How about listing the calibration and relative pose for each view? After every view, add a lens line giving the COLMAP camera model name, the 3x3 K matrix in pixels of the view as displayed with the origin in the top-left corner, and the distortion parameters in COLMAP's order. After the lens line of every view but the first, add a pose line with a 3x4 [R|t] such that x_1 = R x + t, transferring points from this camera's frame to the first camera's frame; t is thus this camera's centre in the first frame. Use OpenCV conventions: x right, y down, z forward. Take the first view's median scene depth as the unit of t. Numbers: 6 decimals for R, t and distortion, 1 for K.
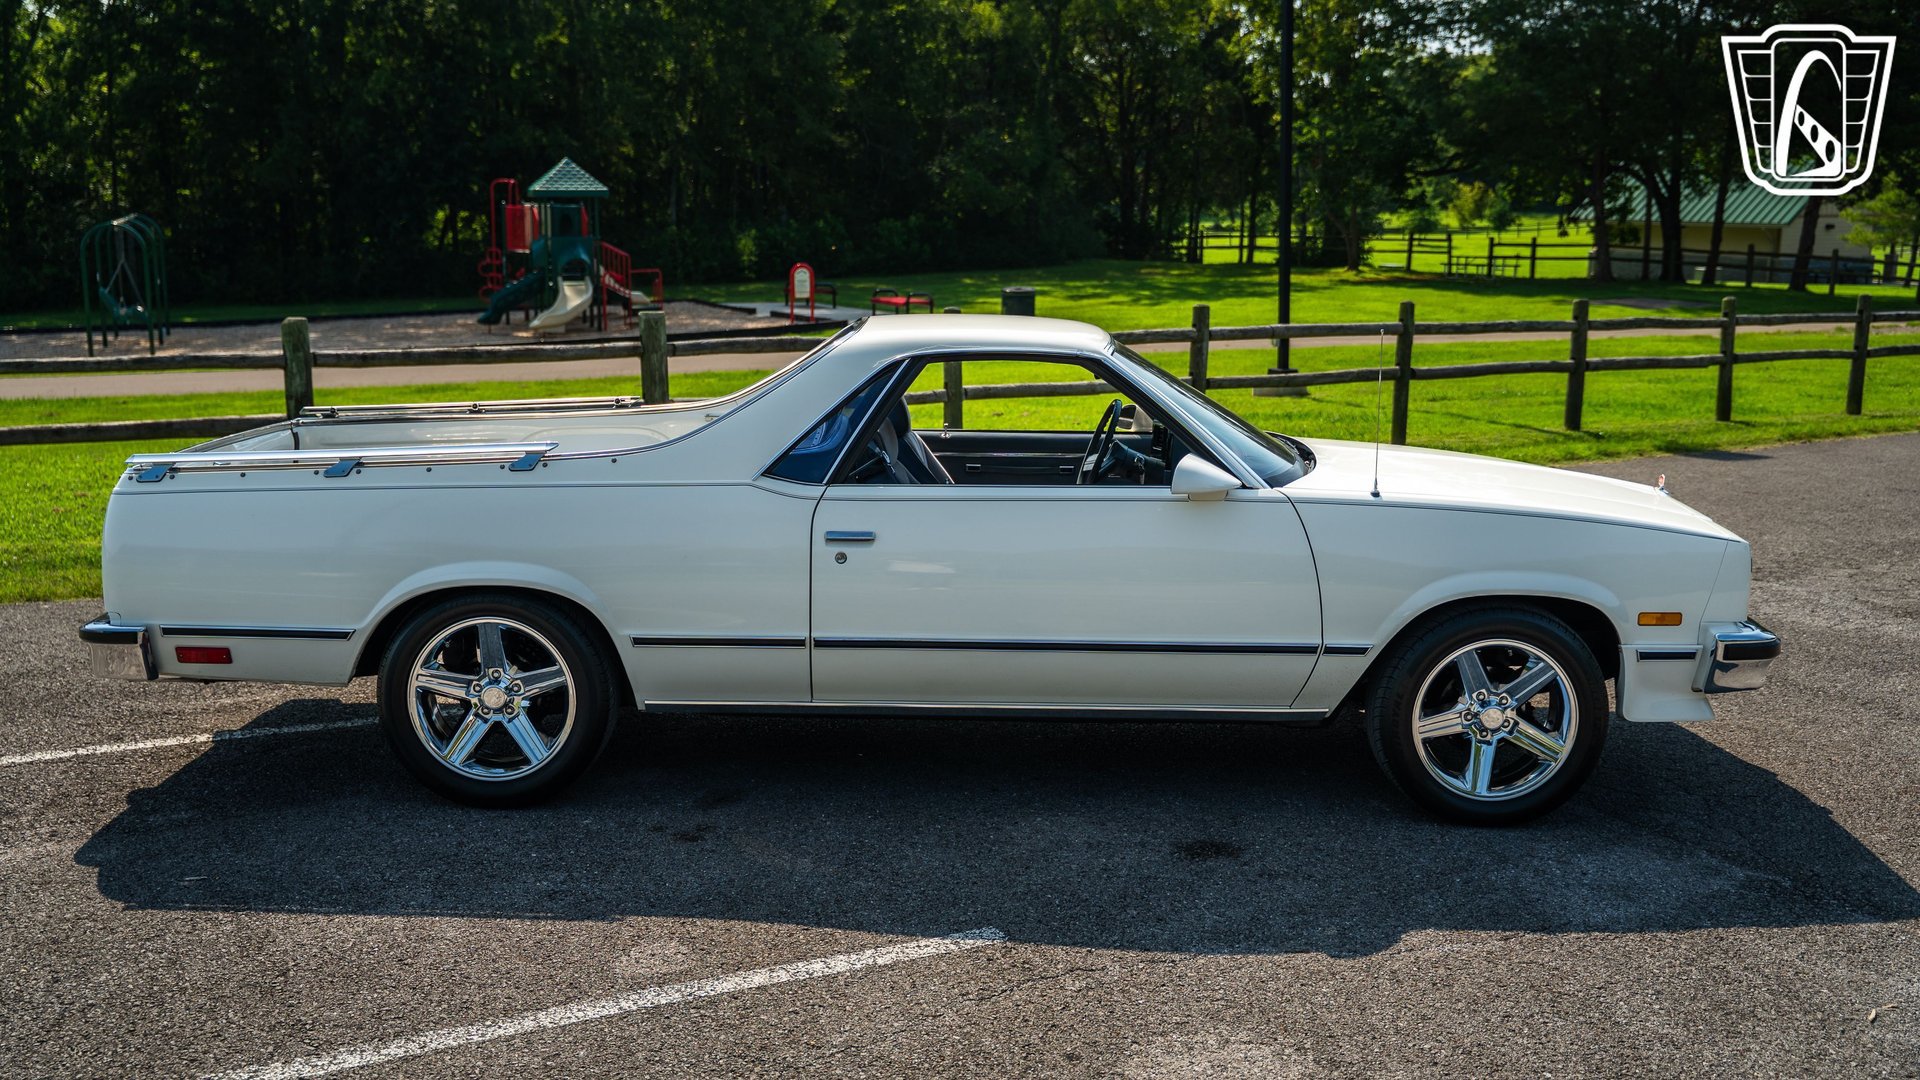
lens RADIAL K [[1834.8, 0, 964.8], [0, 1834.8, 535.2], [0, 0, 1]] dist [-0.066493, 0.202011]
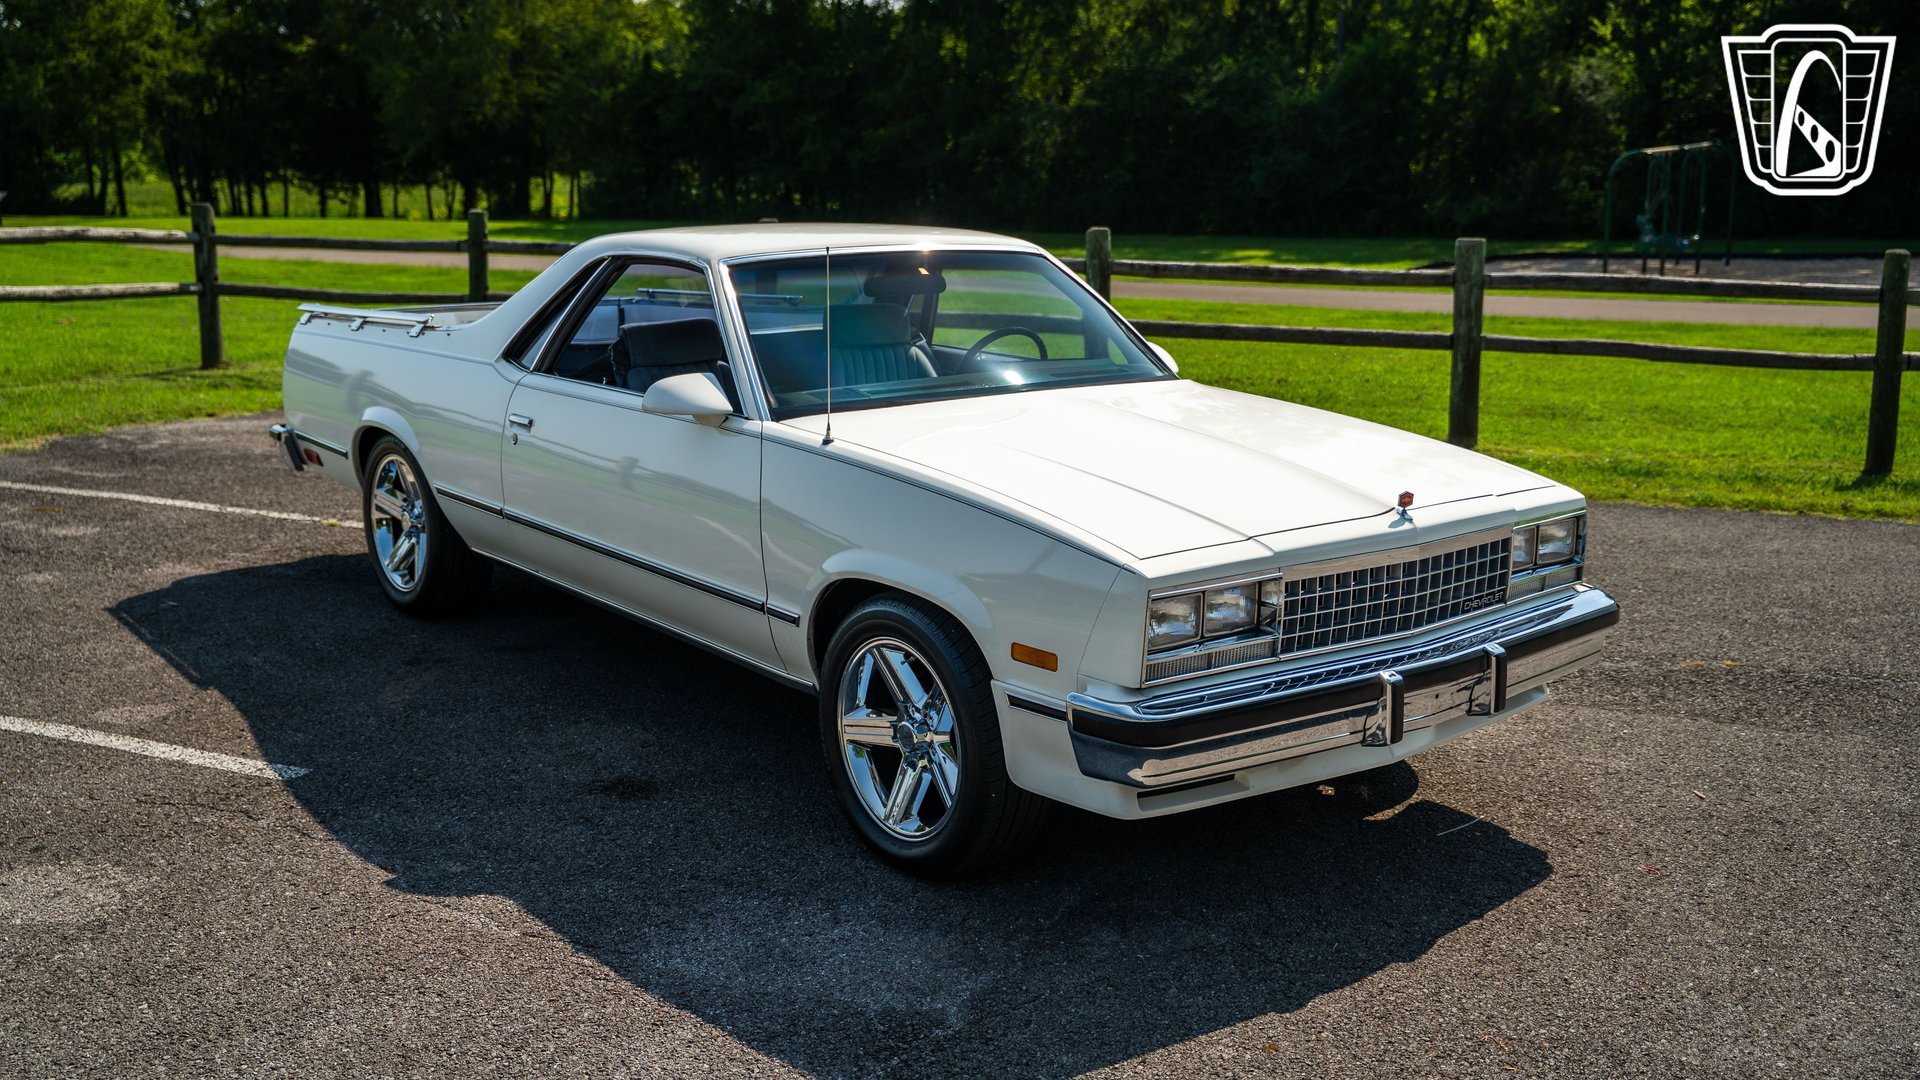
lens RADIAL K [[1891.5, 0, 1072.5], [0, 1891.5, 532.7], [0, 0, 1]] dist [0.007116, 0.008720]
pose [[0.654977, 0.159542, -0.738615, 0.949752], [-0.139719, 0.986173, 0.089116, -0.075265], [0.742620, 0.044830, 0.668211, 0.488360]]
